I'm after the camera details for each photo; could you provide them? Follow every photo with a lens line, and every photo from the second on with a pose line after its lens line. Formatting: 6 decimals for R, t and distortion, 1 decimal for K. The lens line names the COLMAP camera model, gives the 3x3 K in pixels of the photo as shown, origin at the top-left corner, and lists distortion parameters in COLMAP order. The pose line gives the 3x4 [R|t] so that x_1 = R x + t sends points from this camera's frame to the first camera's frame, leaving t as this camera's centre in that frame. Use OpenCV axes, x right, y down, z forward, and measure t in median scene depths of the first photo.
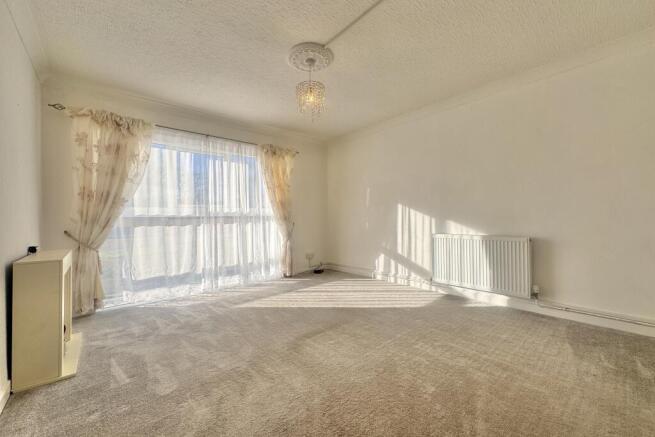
lens RADIAL K [[261.7, 0, 327.4], [0, 261.7, 216.6], [0, 0, 1]] dist [-0.000485, -0.000034]
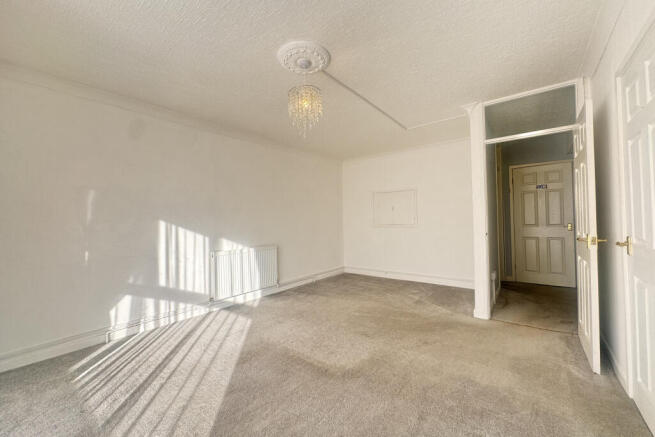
lens RADIAL K [[261.7, 0, 327.4], [0, 261.7, 216.6], [0, 0, 1]] dist [-0.000485, -0.000034]
pose [[-0.184574, 0.027008, 0.982447, -0.591883], [0.013261, 0.999600, -0.024988, -0.036891], [-0.982729, 0.008416, -0.184859, 0.690742]]
